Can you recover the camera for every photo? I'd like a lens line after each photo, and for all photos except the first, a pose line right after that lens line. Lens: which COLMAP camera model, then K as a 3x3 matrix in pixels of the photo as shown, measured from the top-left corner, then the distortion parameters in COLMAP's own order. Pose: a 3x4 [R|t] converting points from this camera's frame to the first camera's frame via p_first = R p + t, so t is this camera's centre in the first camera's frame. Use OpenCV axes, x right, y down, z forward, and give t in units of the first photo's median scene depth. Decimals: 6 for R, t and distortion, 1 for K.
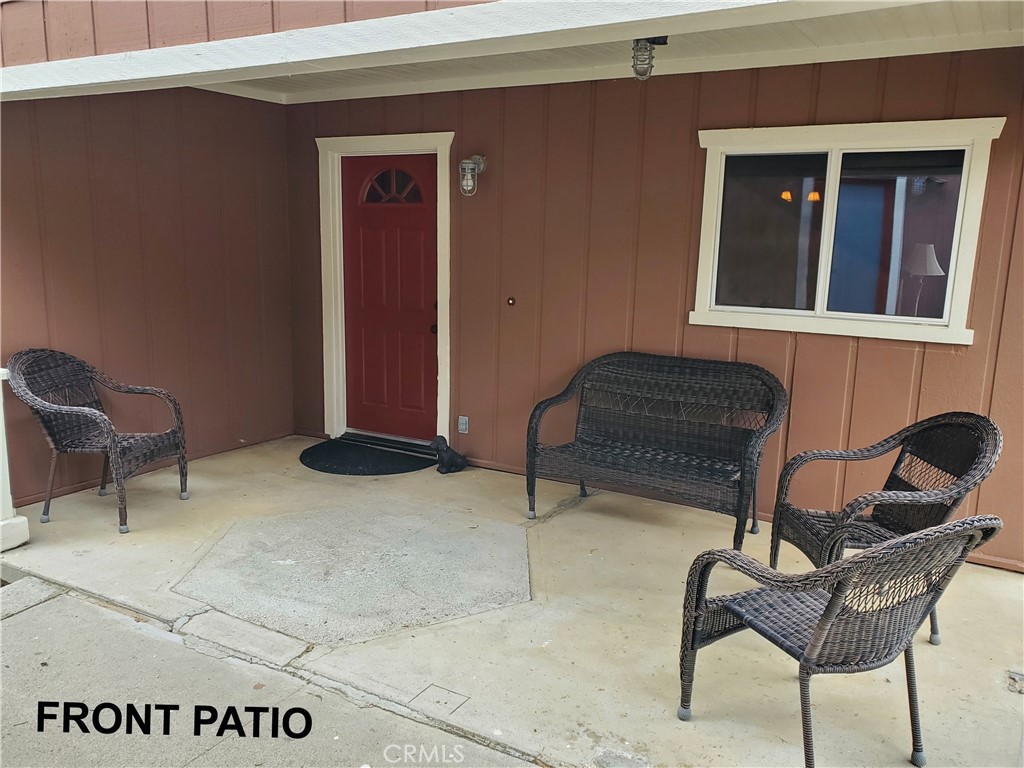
lens RADIAL K [[801.8, 0, 522.5], [0, 801.8, 396.5], [0, 0, 1]] dist [0.042178, -0.072412]
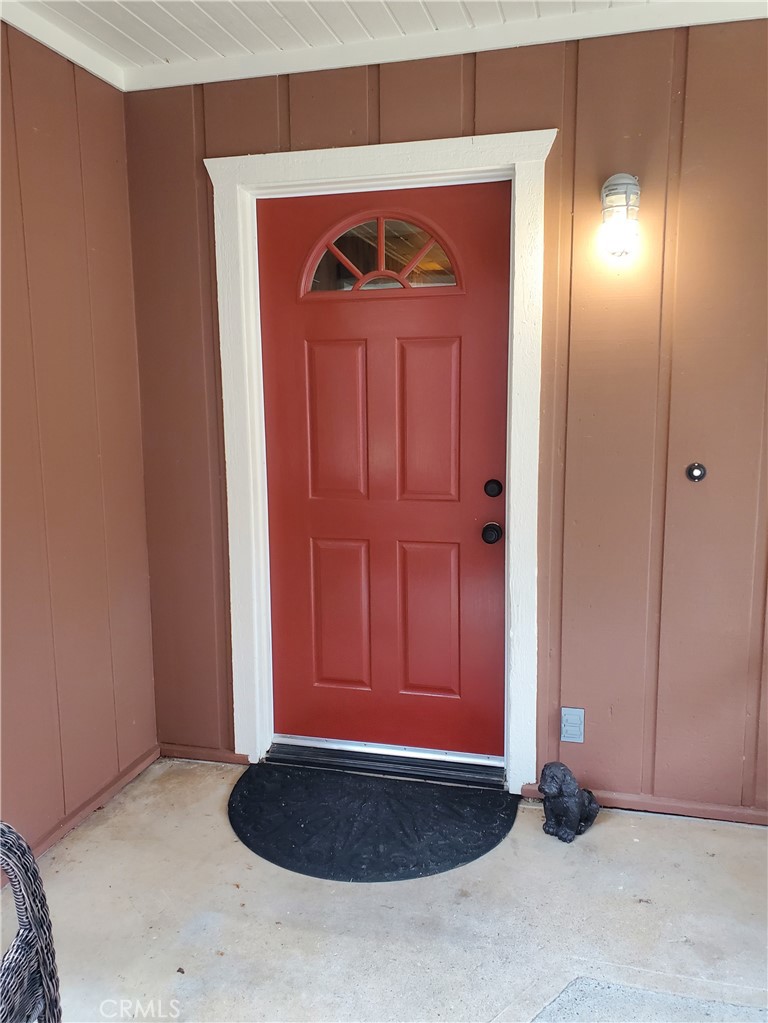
lens RADIAL K [[860.9, 0, 384.0], [0, 860.9, 511.5], [0, 0, 1]] dist [0.035349, -0.010258]
pose [[0.972497, -0.068920, 0.222485, -0.288259], [0.079294, 0.996126, -0.038026, -0.082395], [-0.219002, 0.054622, 0.974194, 0.488726]]
